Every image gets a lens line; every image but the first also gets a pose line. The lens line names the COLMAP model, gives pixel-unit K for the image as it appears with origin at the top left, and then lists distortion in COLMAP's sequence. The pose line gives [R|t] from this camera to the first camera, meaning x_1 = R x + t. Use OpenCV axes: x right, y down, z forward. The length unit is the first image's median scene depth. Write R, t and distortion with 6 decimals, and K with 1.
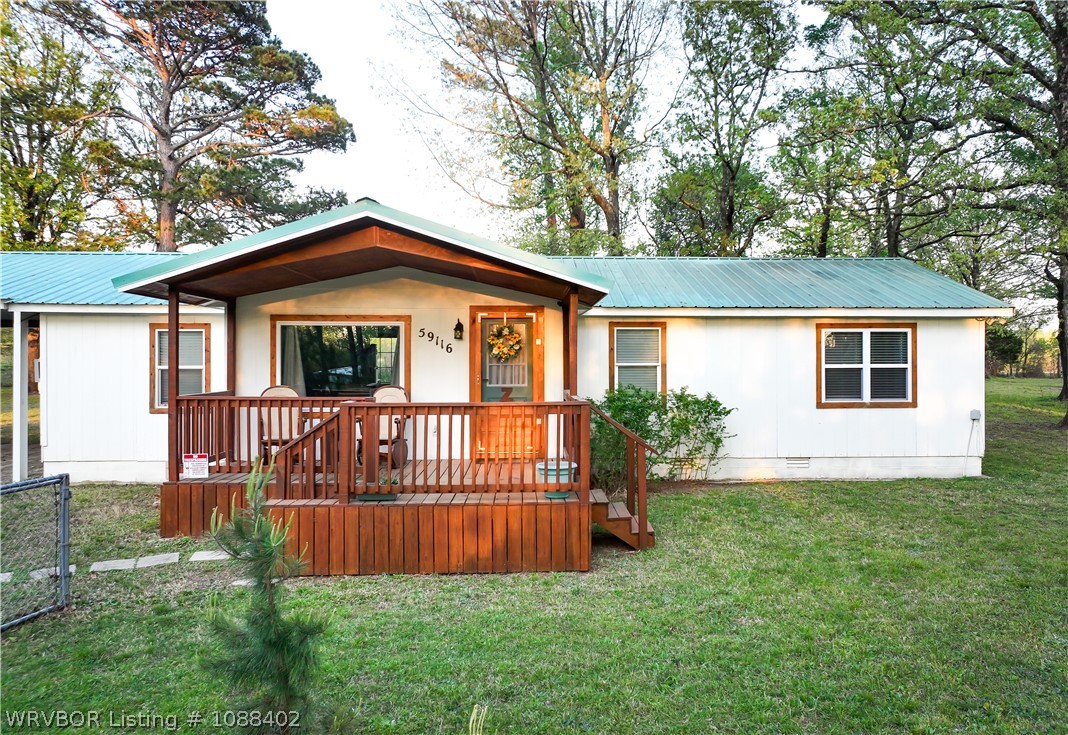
lens RADIAL K [[804.0, 0, 535.2], [0, 804.0, 366.6], [0, 0, 1]] dist [0.004497, 0.001905]
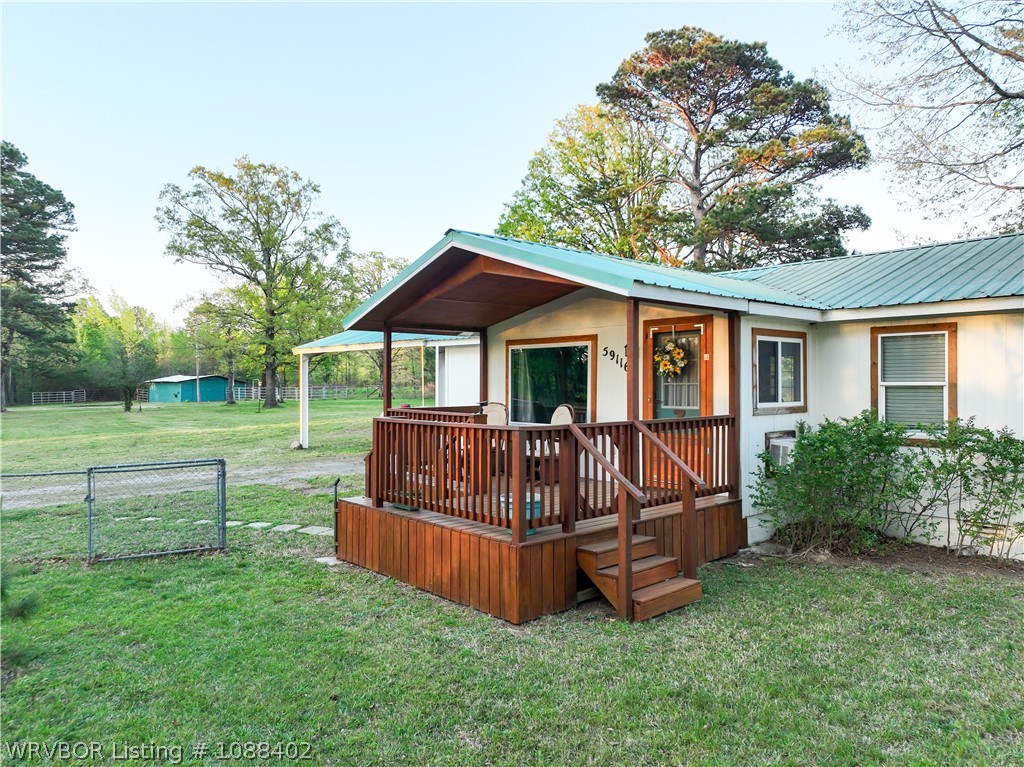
lens RADIAL K [[719.2, 0, 512.0], [0, 719.2, 382.5], [0, 0, 1]] dist [-0.009852, 0.016068]
pose [[0.641883, -0.003318, -0.766795, 0.446585], [-0.003140, 0.999971, -0.006955, 0.001997], [0.766796, 0.006872, 0.641854, 0.349151]]
